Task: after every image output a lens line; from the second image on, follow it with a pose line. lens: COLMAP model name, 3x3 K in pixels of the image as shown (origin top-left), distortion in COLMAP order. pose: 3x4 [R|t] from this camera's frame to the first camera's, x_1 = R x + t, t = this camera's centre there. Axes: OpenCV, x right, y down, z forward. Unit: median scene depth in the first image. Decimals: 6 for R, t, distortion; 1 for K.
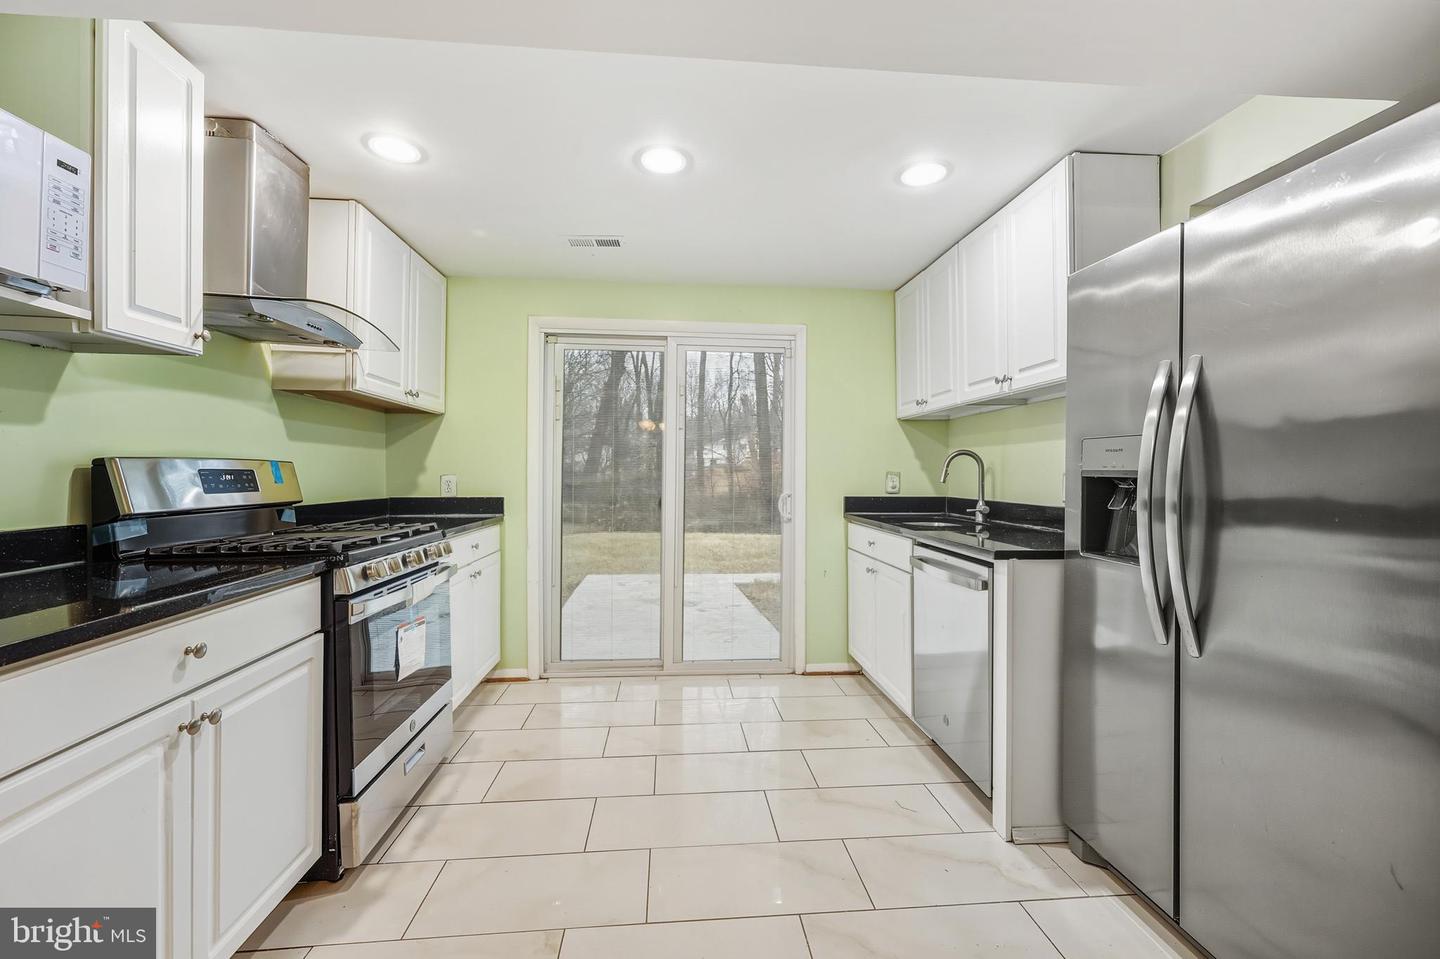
lens RADIAL K [[591.6, 0, 717.9], [0, 591.6, 466.3], [0, 0, 1]] dist [-0.000357, -0.000207]
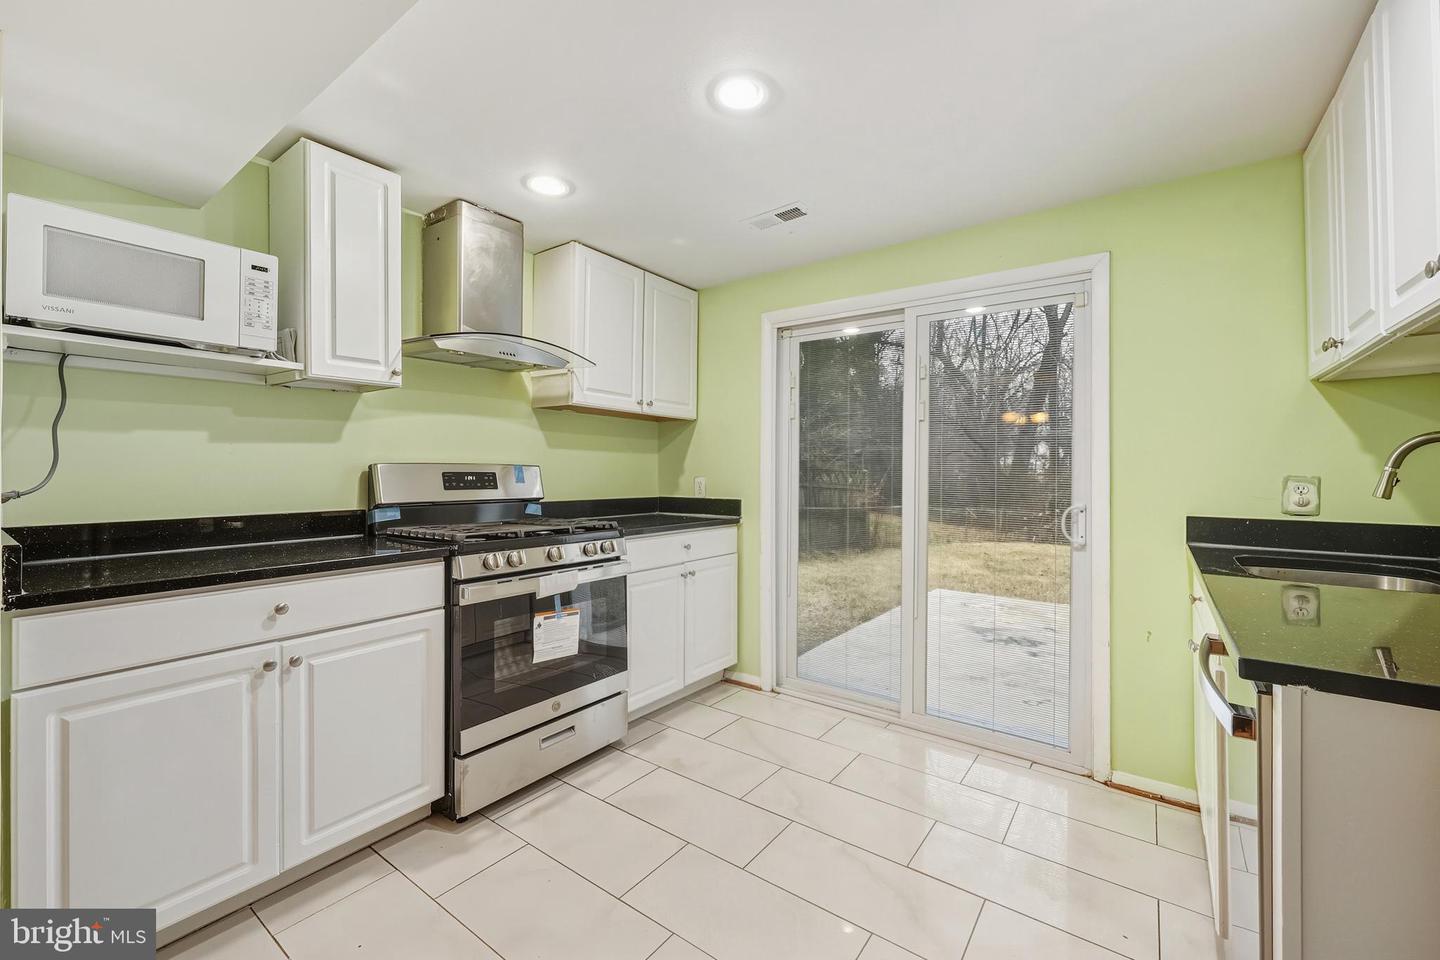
lens RADIAL K [[584.2, 0, 726.0], [0, 584.2, 464.7], [0, 0, 1]] dist [-0.000636, -0.000108]
pose [[0.751150, -0.007938, -0.660083, 0.372735], [0.004104, 0.999965, -0.007354, 0.000744], [0.660118, 0.002815, 0.751156, 0.338220]]
